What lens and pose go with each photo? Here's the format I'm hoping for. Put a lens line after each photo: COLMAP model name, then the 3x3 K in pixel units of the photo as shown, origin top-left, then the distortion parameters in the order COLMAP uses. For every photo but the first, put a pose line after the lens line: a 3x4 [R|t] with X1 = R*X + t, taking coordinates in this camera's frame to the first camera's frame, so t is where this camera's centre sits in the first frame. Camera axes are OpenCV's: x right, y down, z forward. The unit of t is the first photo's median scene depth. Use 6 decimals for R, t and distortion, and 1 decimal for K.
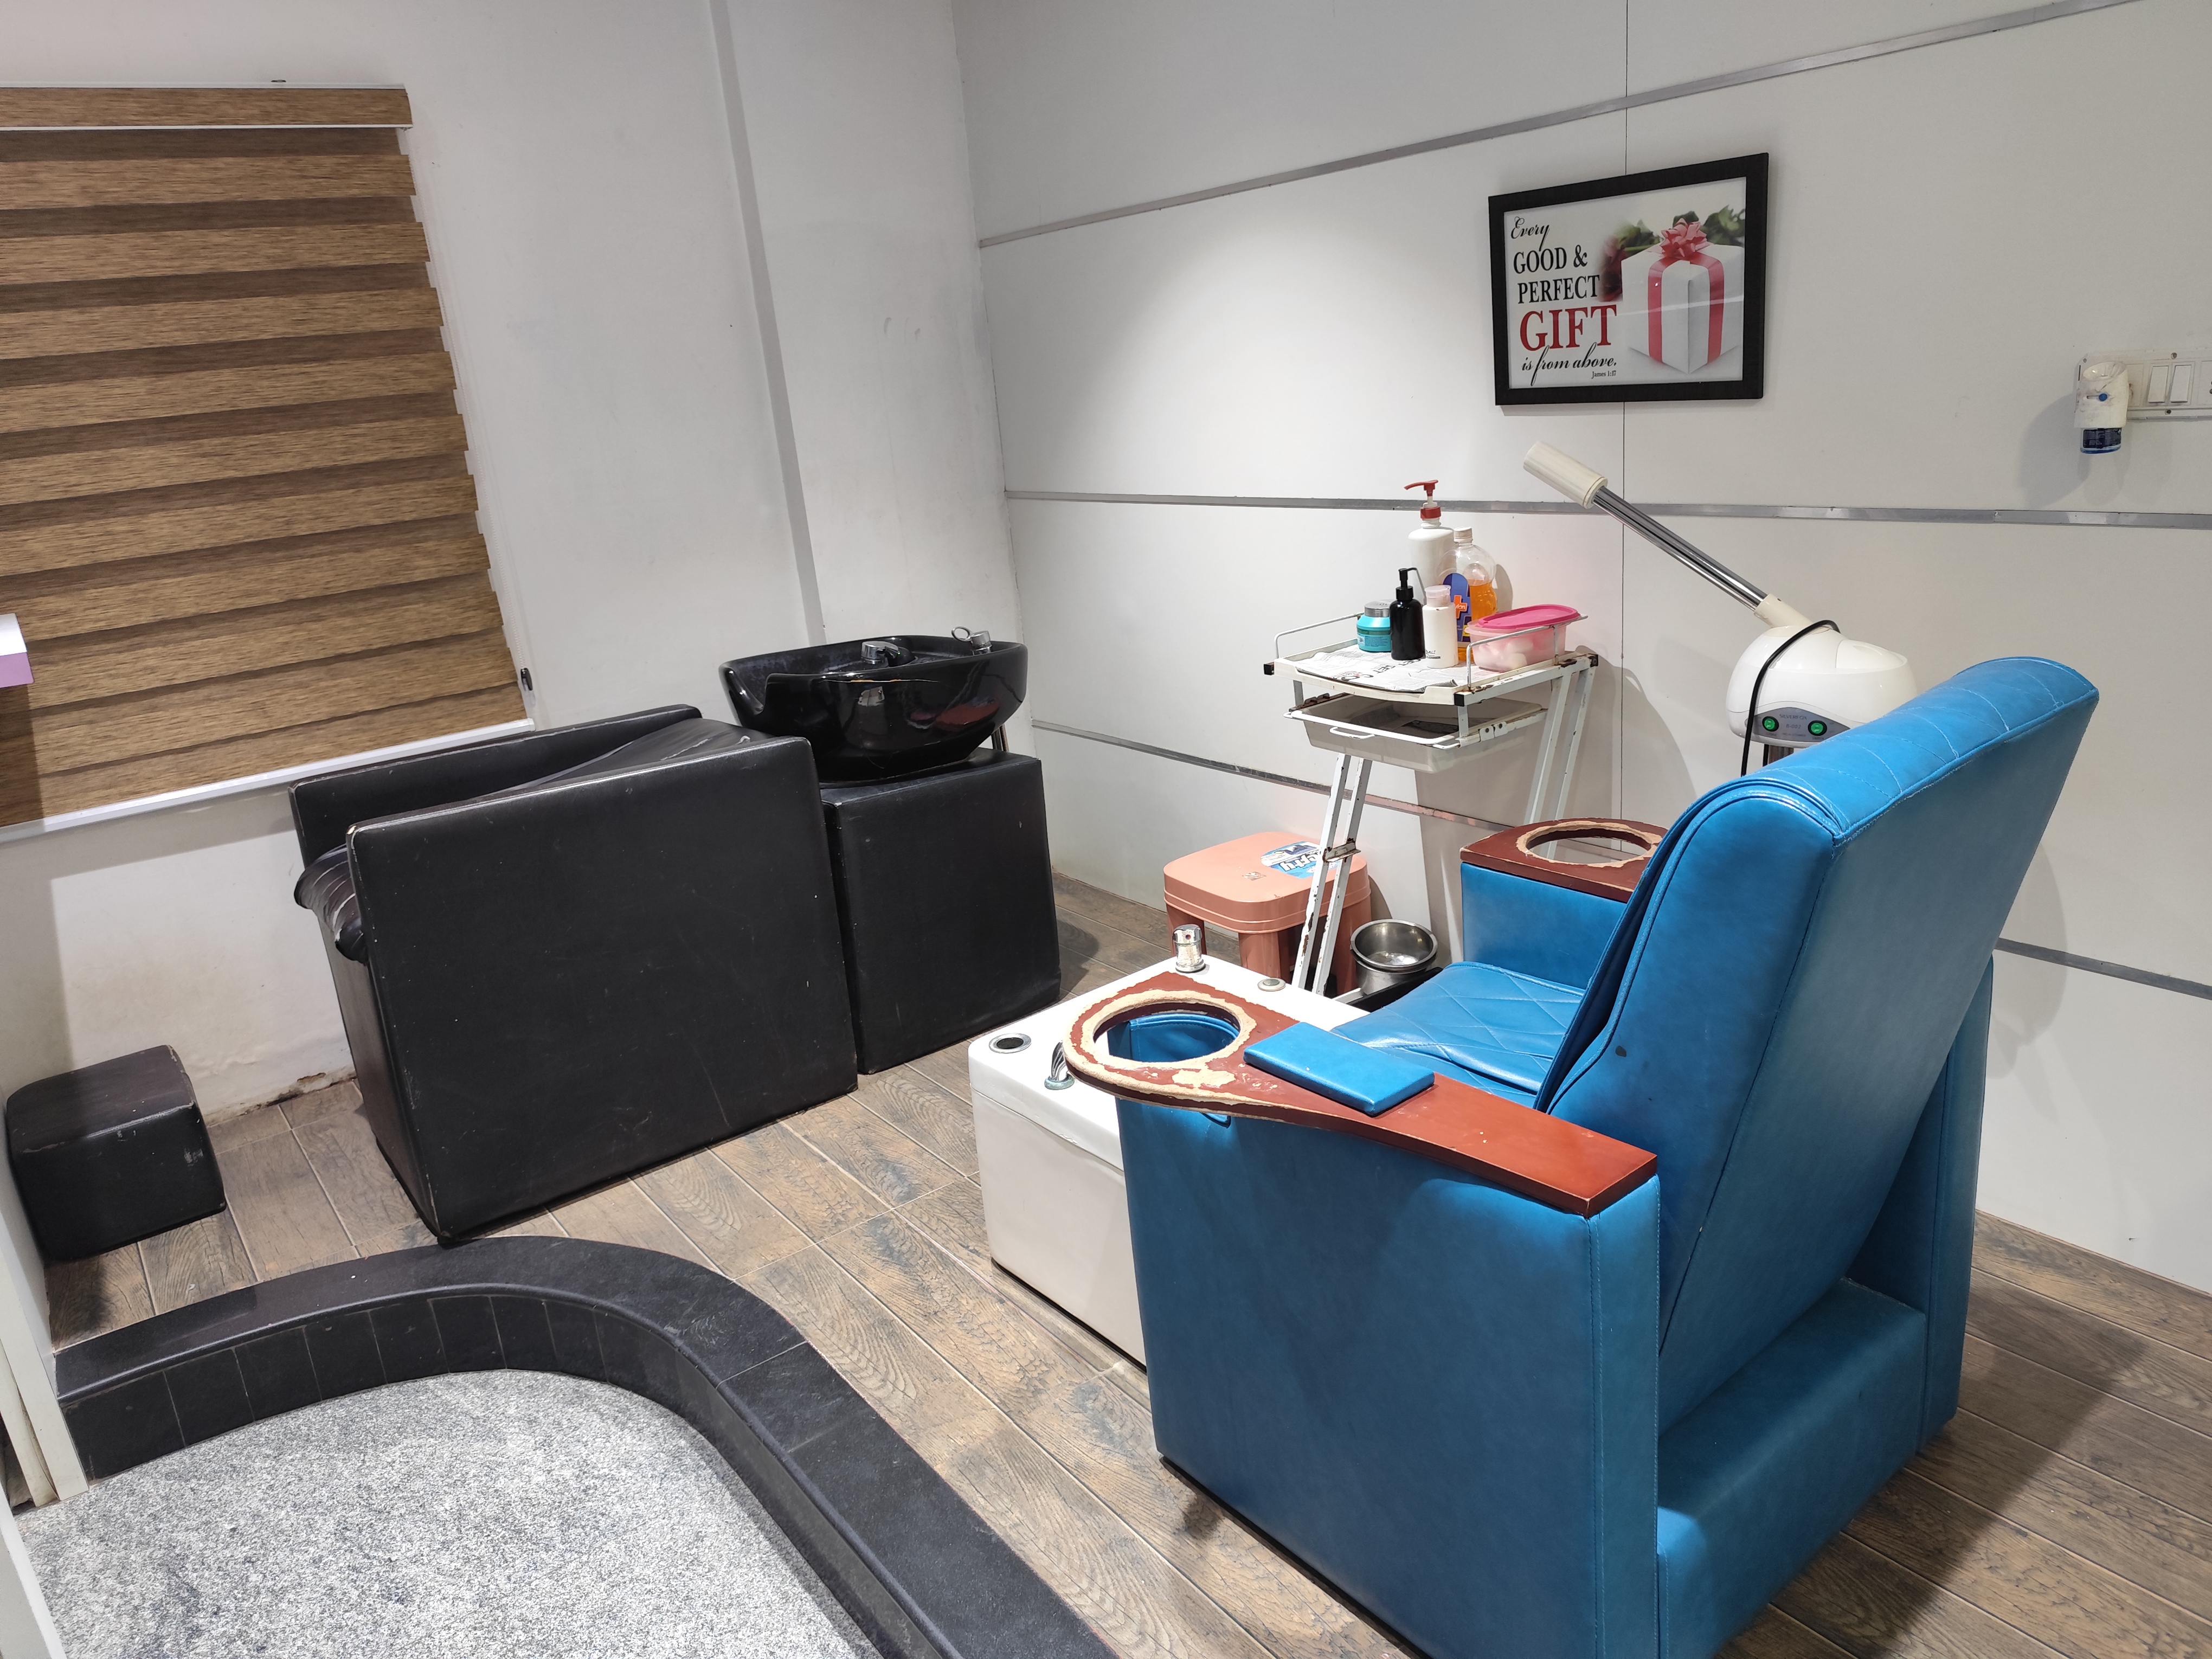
lens RADIAL K [[1508.7, 0, 1106.0], [0, 1508.7, 829.5], [0, 0, 1]] dist [0.033835, -0.039158]
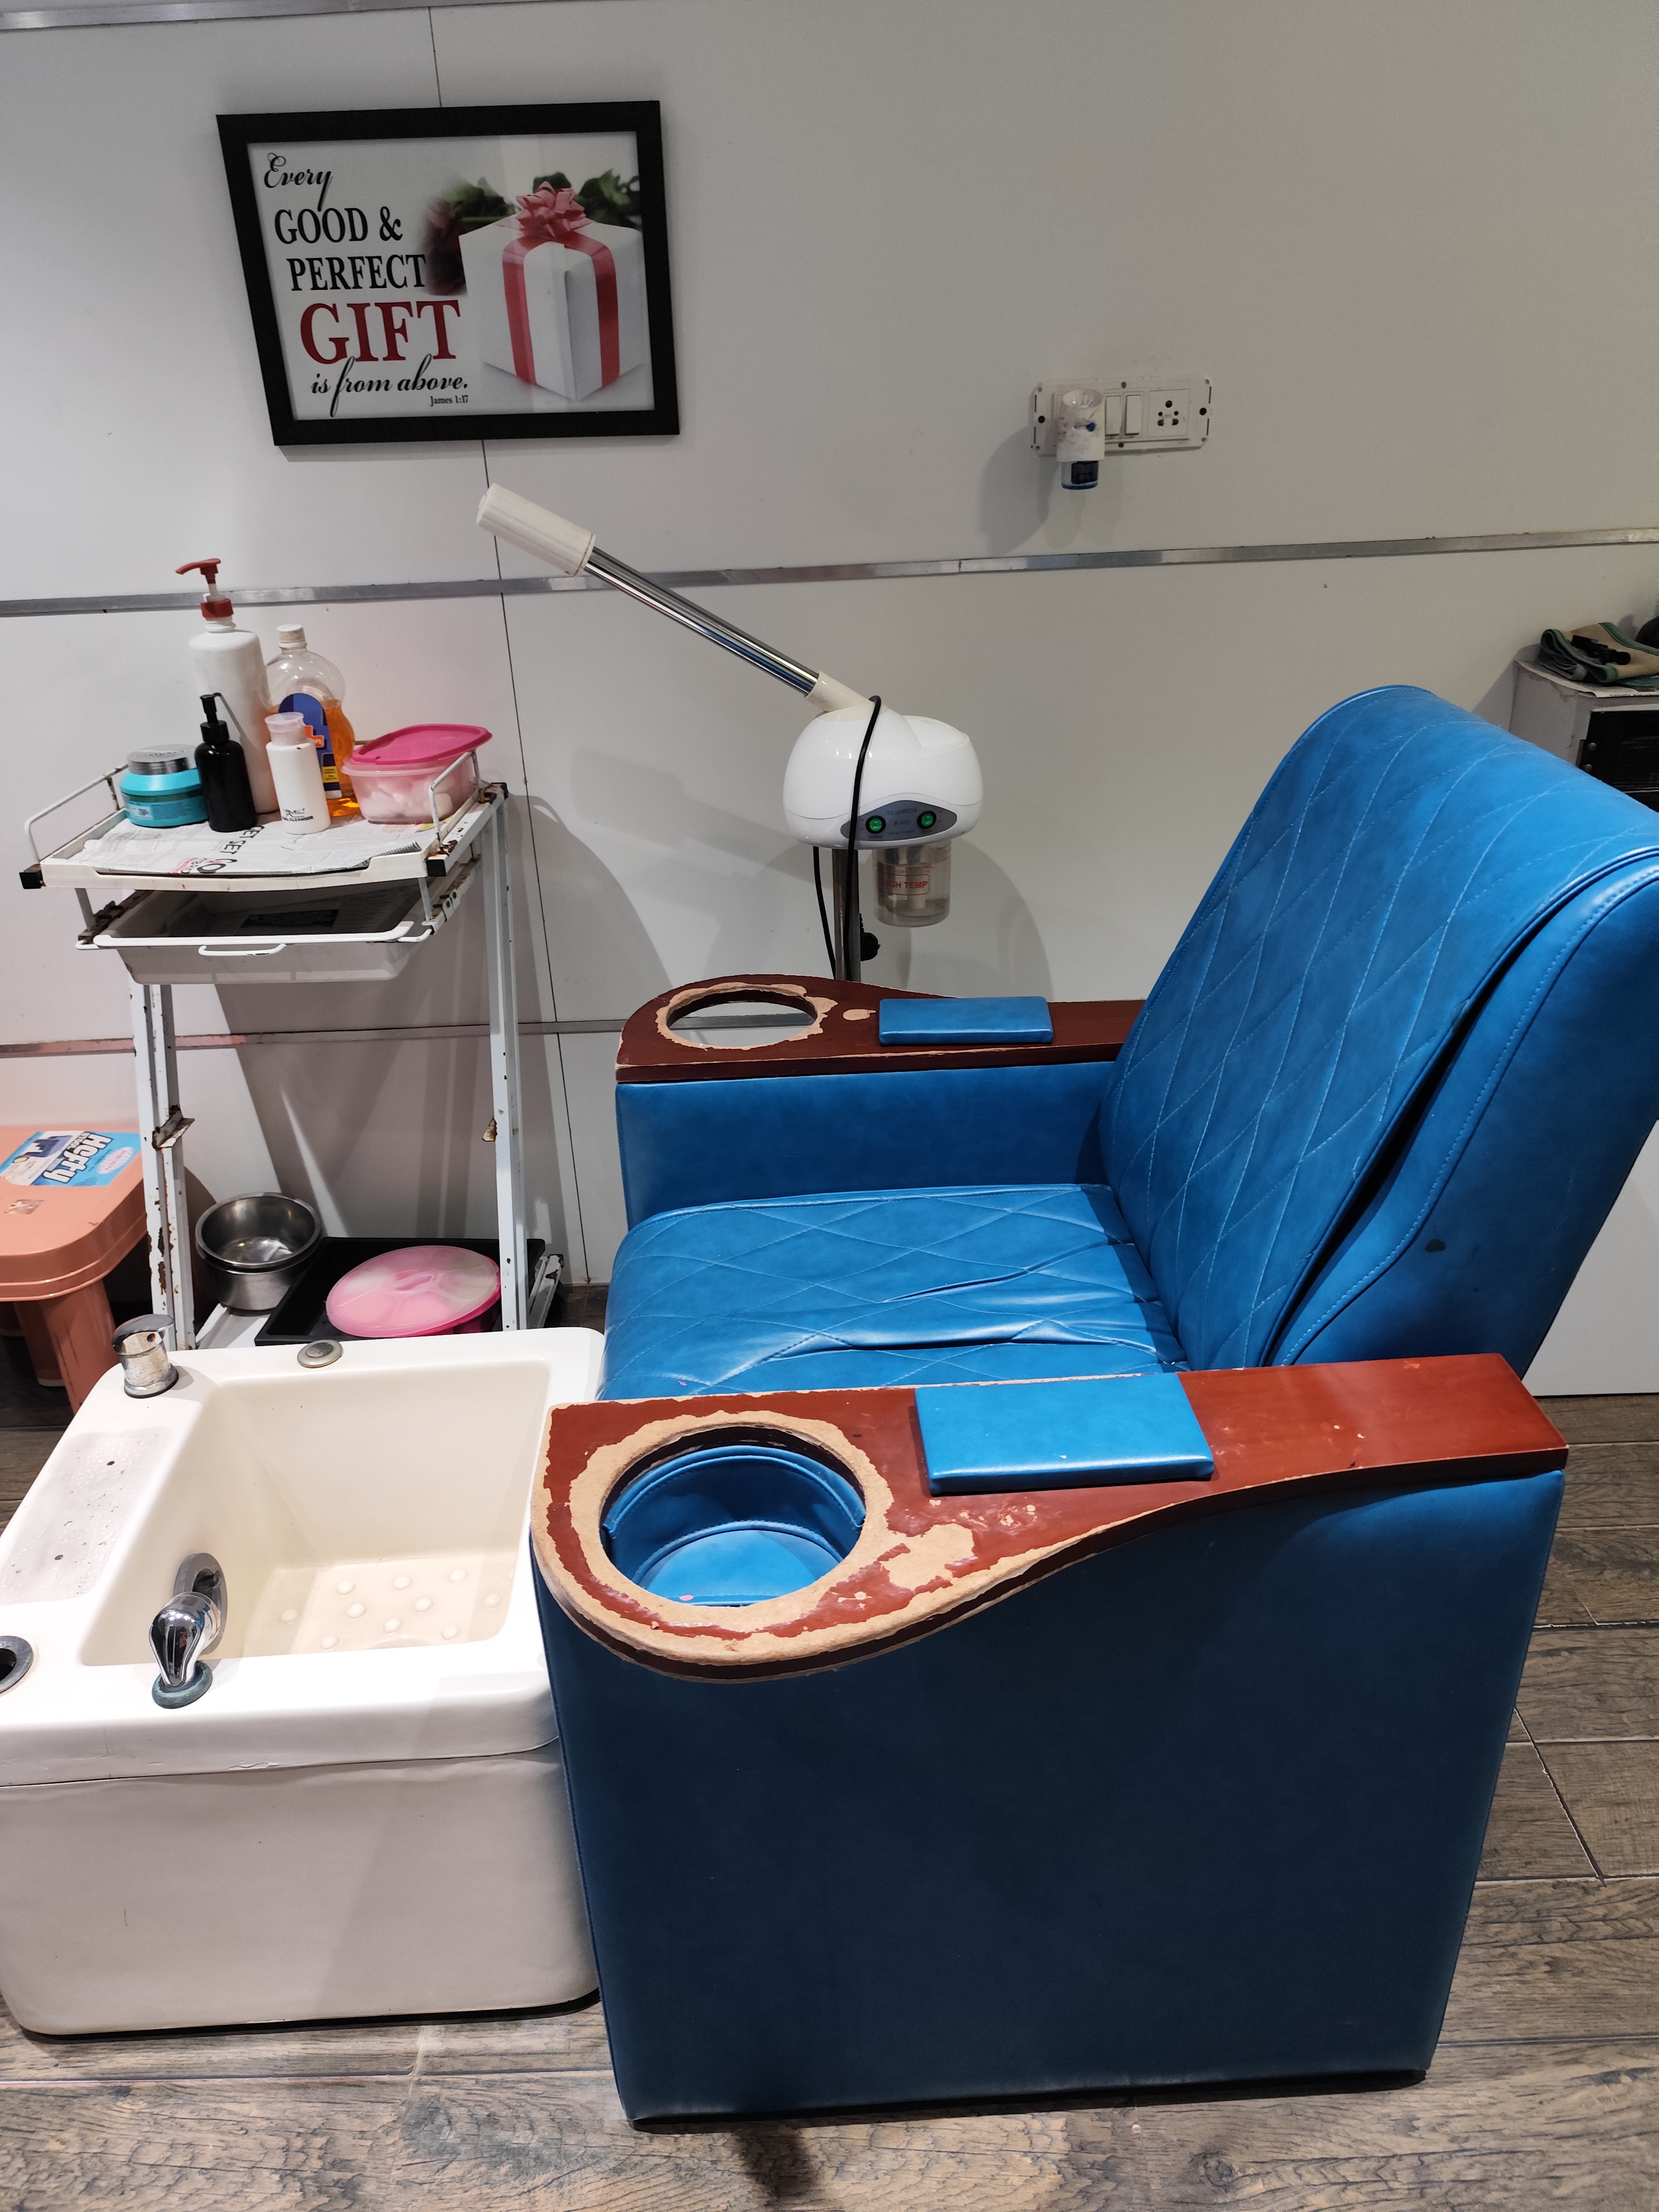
lens RADIAL K [[1508.7, 0, 835.6], [0, 1508.7, 1090.0], [0, 0, 1]] dist [0.033835, -0.039158]
pose [[0.599623, -0.285606, 0.747584, -0.207007], [0.225799, 0.956574, 0.184340, -0.072888], [-0.767768, 0.058269, 0.638073, 0.403177]]
